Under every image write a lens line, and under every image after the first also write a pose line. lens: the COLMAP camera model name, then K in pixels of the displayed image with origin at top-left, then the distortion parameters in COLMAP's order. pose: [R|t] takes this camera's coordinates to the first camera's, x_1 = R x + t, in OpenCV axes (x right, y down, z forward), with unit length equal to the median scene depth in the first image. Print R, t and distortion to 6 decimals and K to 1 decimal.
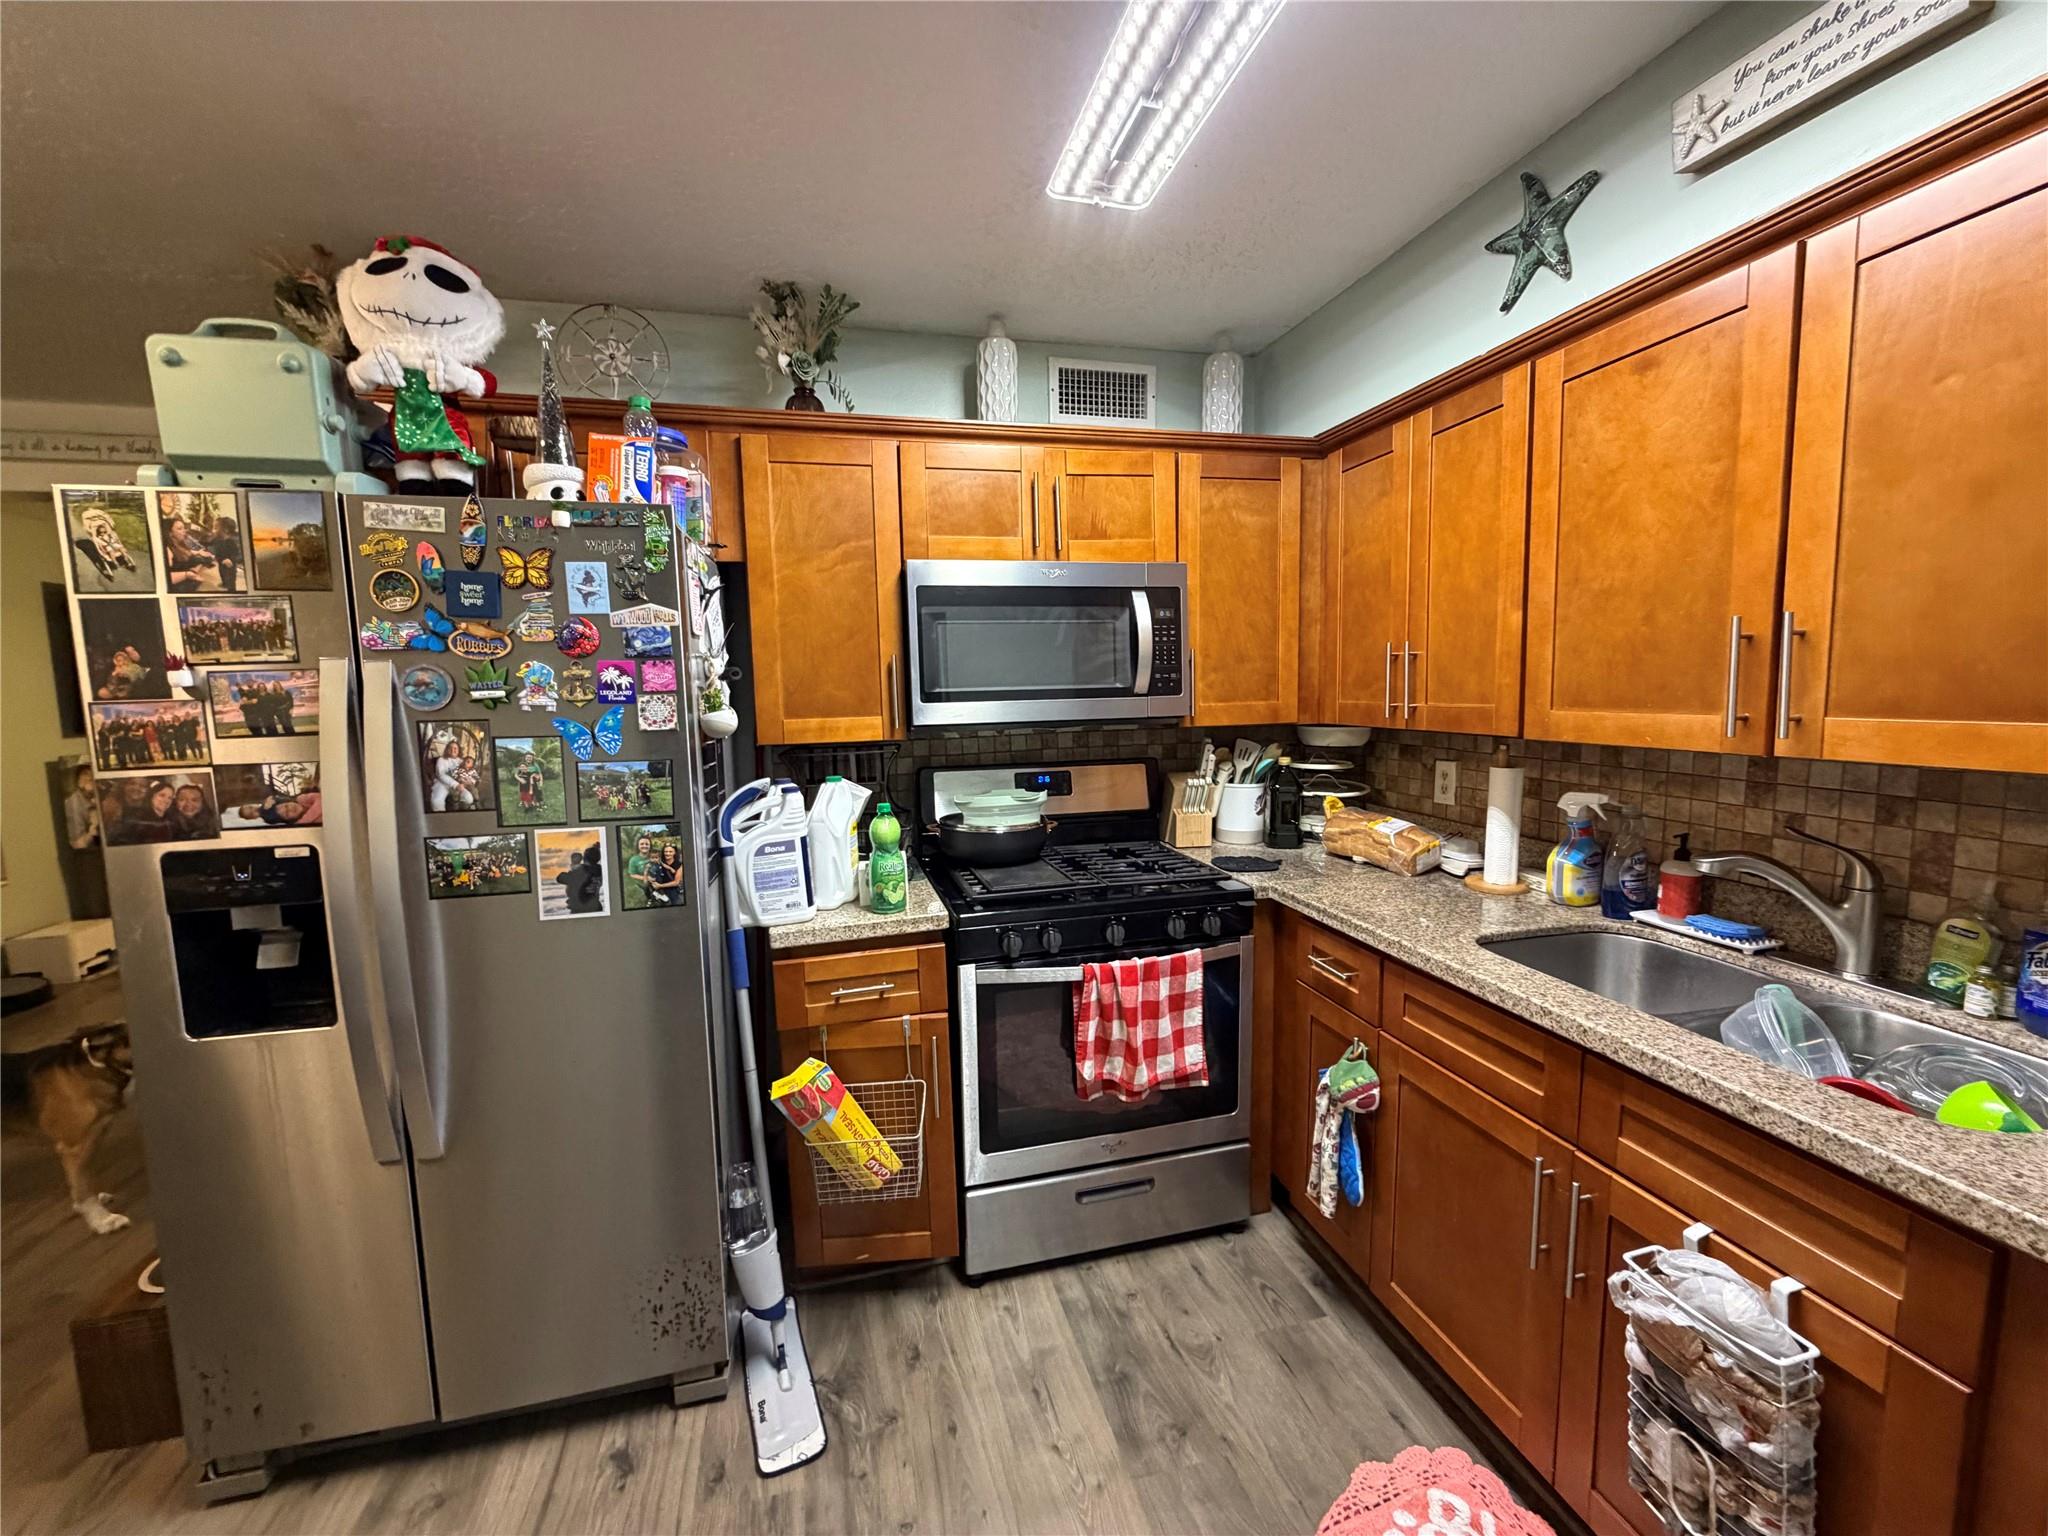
lens RADIAL K [[816.9, 0, 1018.5], [0, 816.9, 762.4], [0, 0, 1]] dist [0.000221, -0.000185]
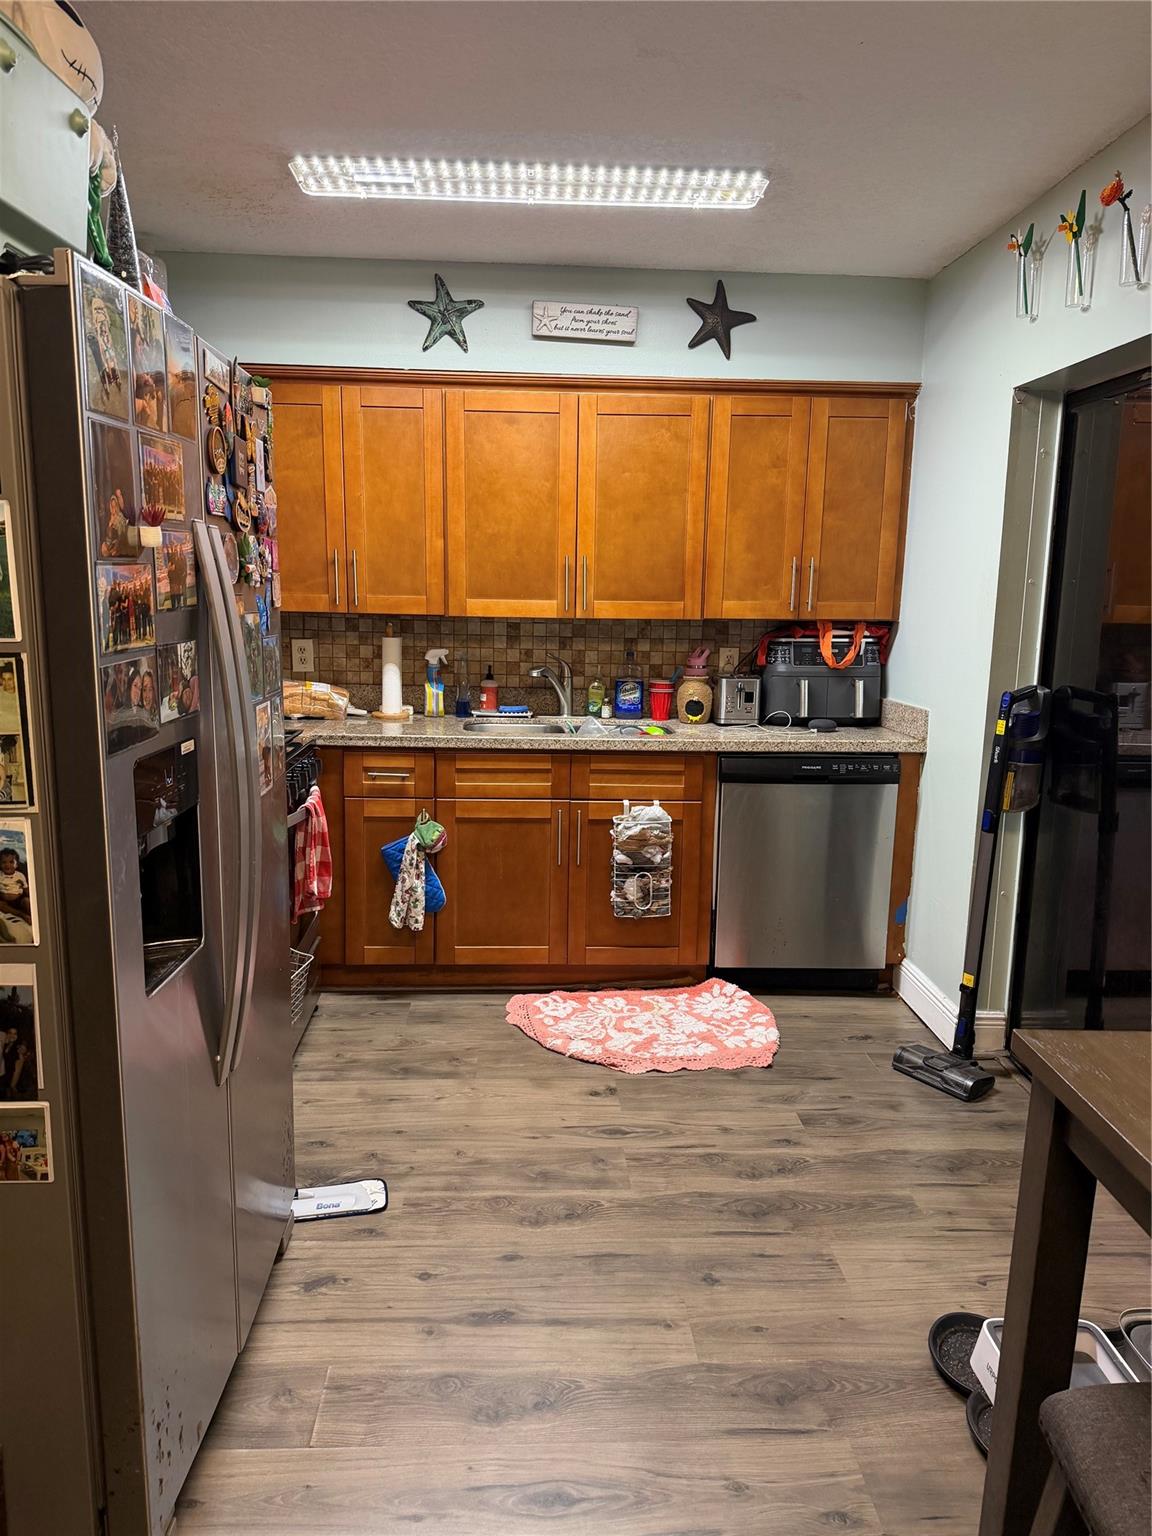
lens RADIAL K [[1084.1, 0, 569.8], [0, 1084.1, 771.7], [0, 0, 1]] dist [0.105523, -0.193793]
pose [[0.185729, -0.144729, 0.971884, -1.684123], [0.071736, 0.988451, 0.133487, 0.008394], [-0.979979, 0.044927, 0.193966, 0.344069]]
